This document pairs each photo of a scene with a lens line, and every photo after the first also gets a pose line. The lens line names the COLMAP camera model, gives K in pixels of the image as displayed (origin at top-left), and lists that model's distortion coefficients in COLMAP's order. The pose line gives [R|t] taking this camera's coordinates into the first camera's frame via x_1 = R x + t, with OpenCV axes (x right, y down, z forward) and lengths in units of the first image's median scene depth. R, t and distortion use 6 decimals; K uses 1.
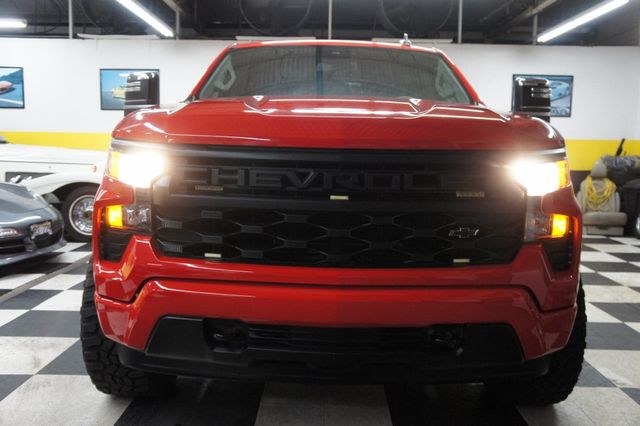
lens RADIAL K [[582.6, 0, 319.6], [0, 582.6, 213.3], [0, 0, 1]] dist [-0.010629, 0.000000]
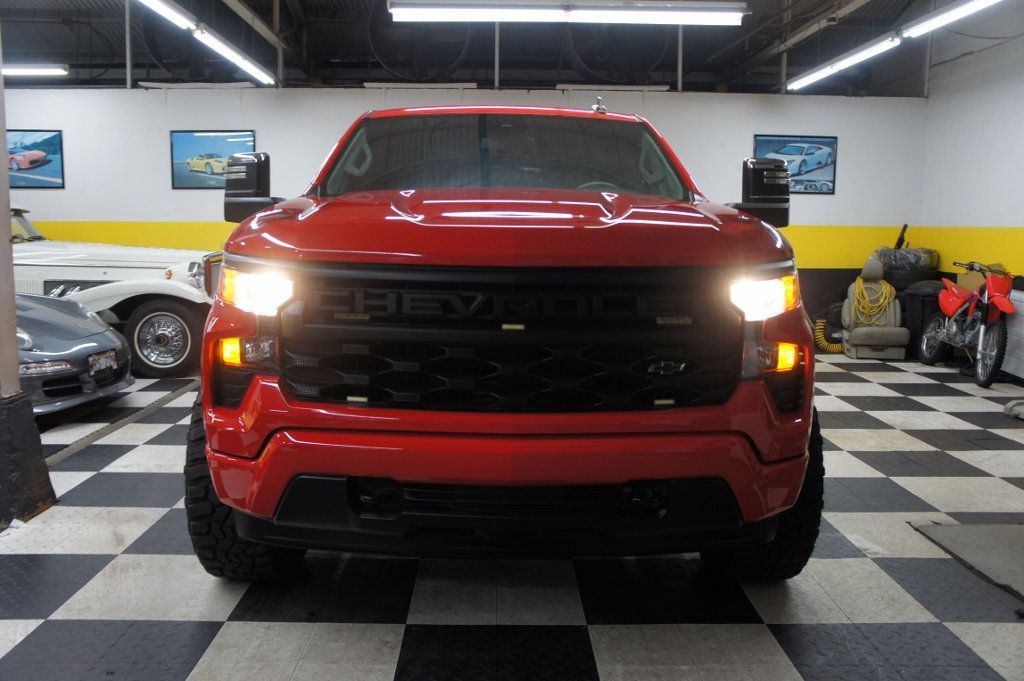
lens RADIAL K [[877.3, 0, 508.5], [0, 877.3, 344.8], [0, 0, 1]] dist [-0.059037, 0.003420]
pose [[0.999508, -0.010768, 0.029455, -0.006611], [0.010138, 0.999718, 0.021462, -0.020253], [-0.029677, -0.021153, 0.999336, -0.160065]]
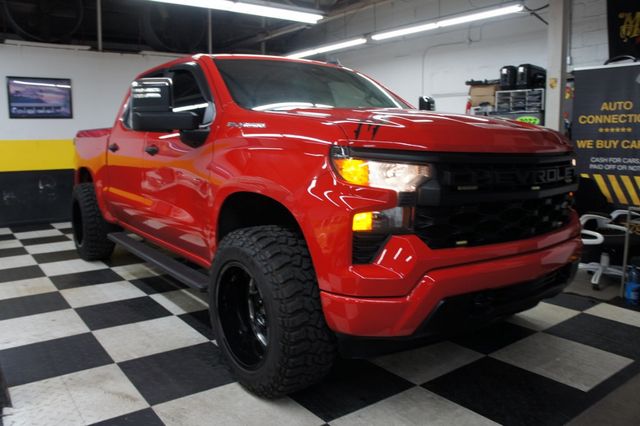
lens RADIAL K [[502.1, 0, 314.6], [0, 502.1, 212.6], [0, 0, 1]] dist [-0.178943, 0.123479]
pose [[0.804907, -0.103447, 0.584315, -0.715627], [0.085137, 0.994632, 0.058812, -0.055350], [-0.587262, 0.002409, 0.809393, 0.226234]]
